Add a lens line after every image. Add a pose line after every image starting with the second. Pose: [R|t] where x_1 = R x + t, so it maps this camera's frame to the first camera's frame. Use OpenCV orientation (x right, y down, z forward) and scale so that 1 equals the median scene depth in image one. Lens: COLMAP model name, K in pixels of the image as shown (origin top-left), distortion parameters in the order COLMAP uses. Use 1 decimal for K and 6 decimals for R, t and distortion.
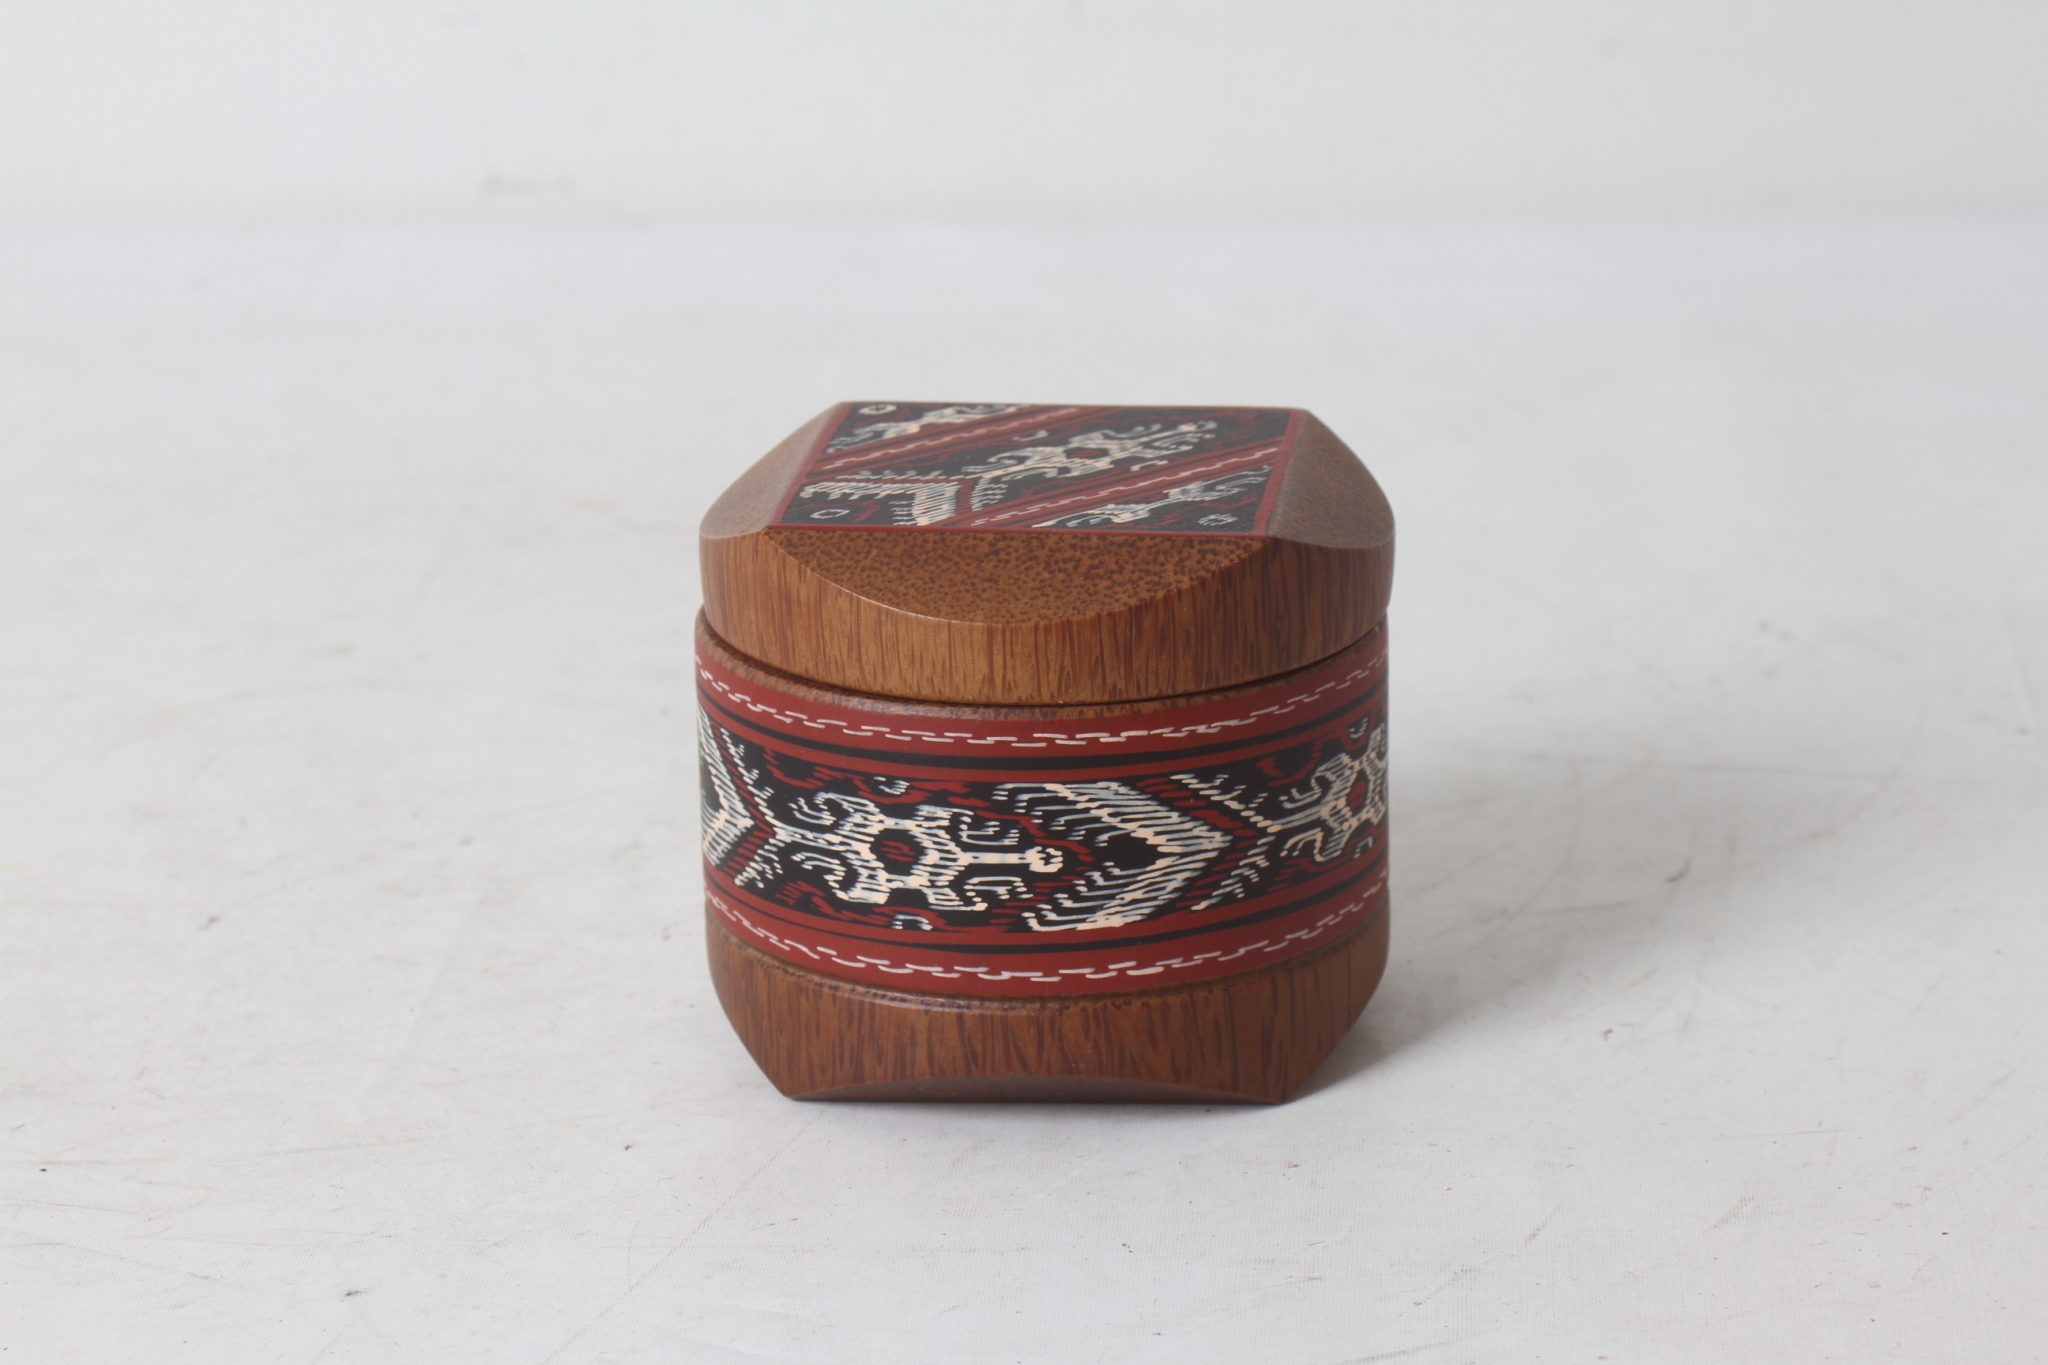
lens RADIAL K [[5840.5, 0, 1026.2], [0, 5840.5, 684.7], [0, 0, 1]] dist [0.081133, 0.000000]
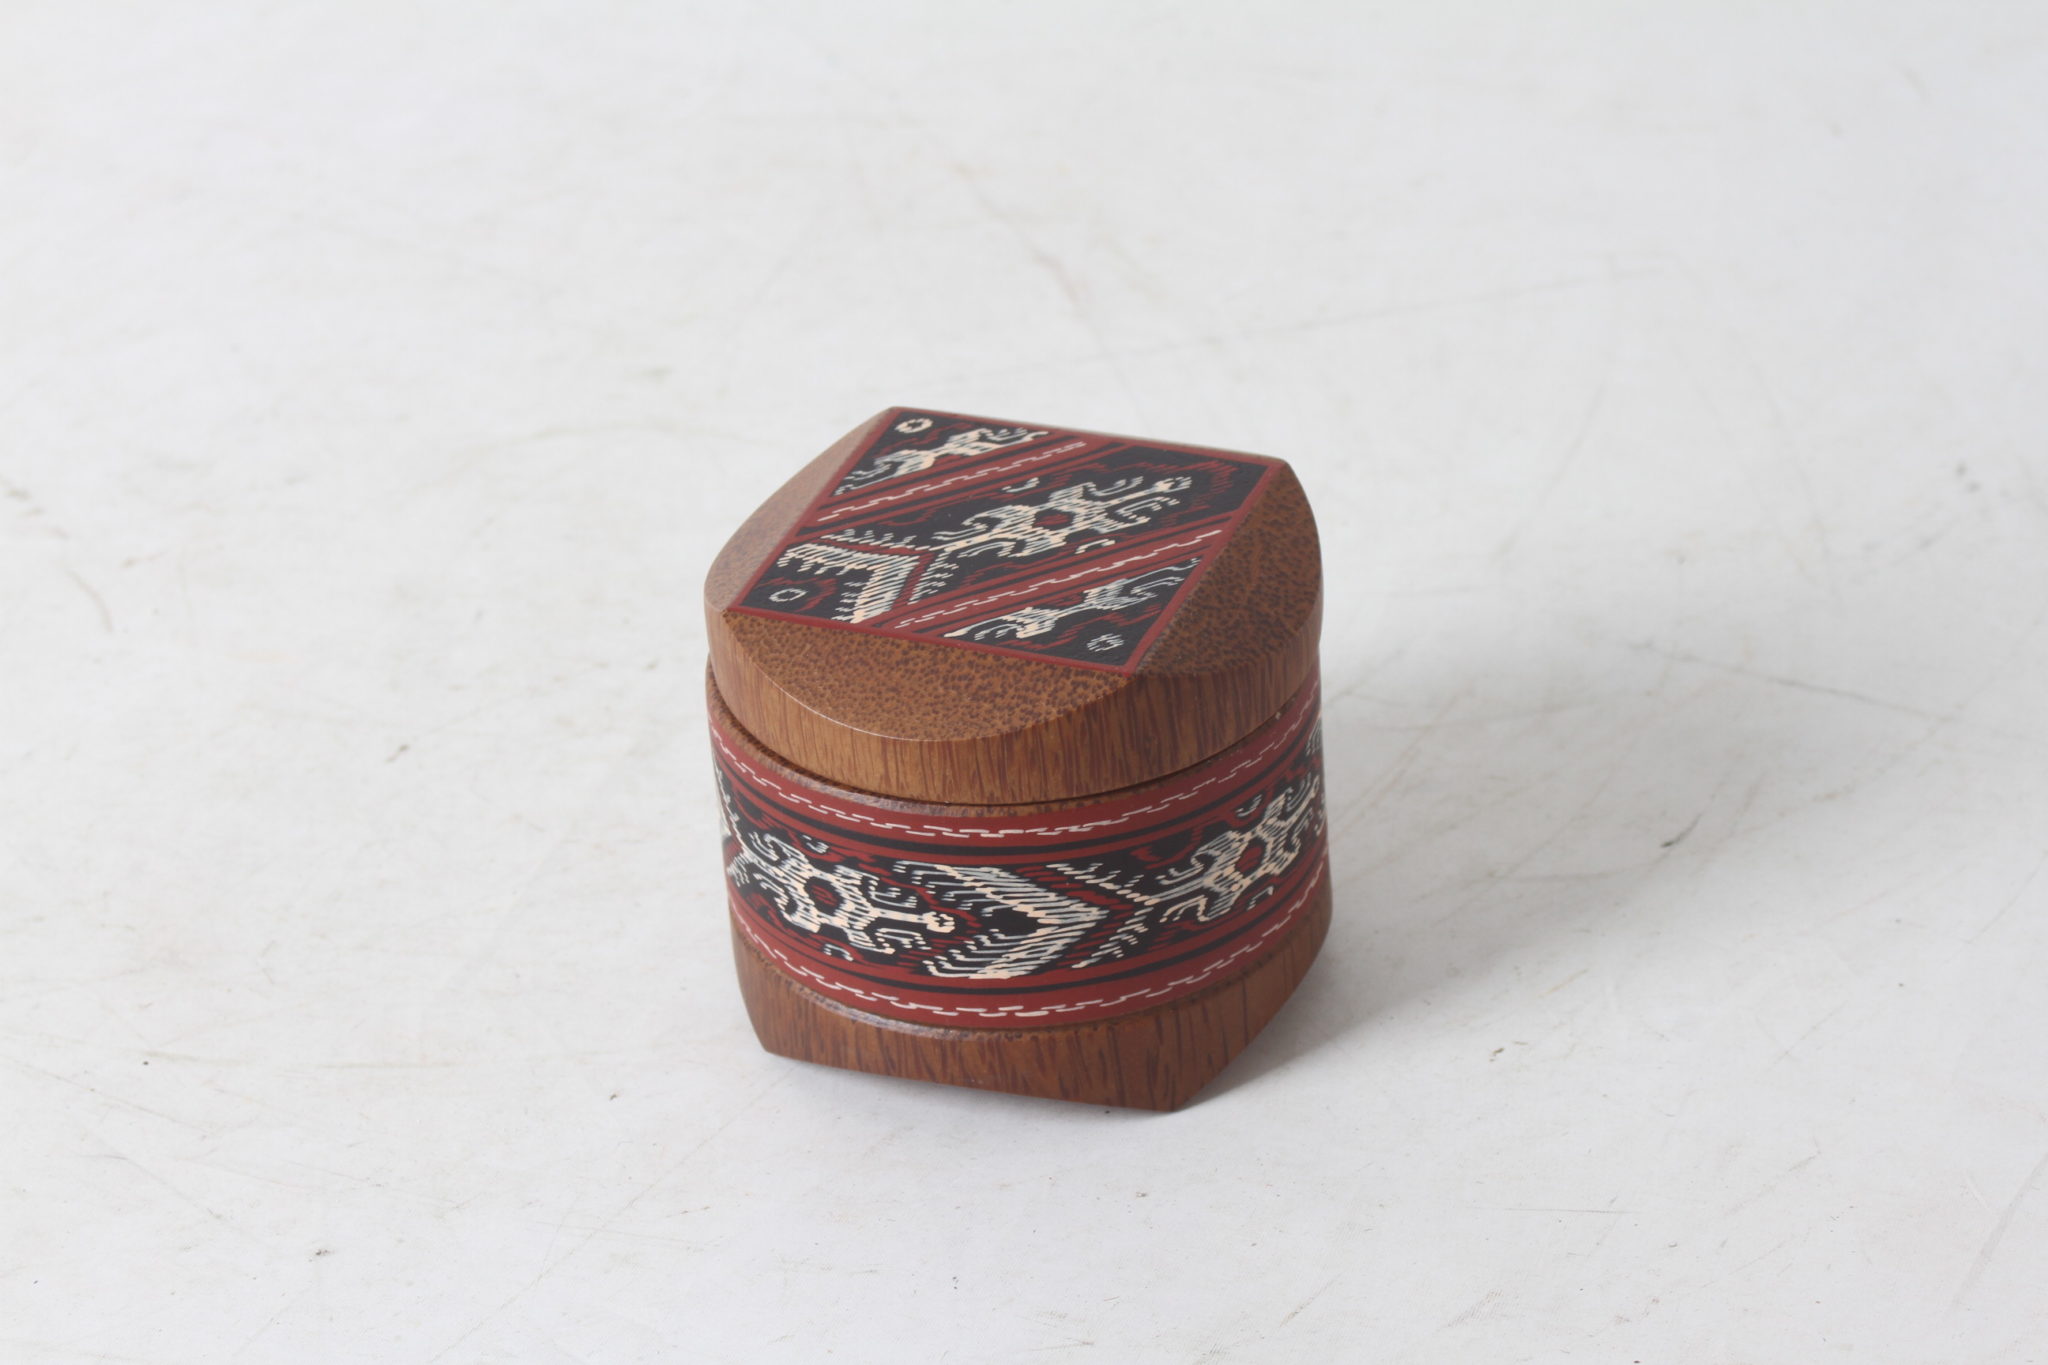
lens RADIAL K [[6777.8, 0, 1021.7], [0, 6777.8, 680.1], [0, 0, 1]] dist [0.177860, 0.000000]
pose [[0.961112, 0.103452, -0.256049, 0.354513], [-0.030593, 0.961361, 0.273584, -0.380471], [0.274459, -0.255112, 0.927141, -0.223891]]
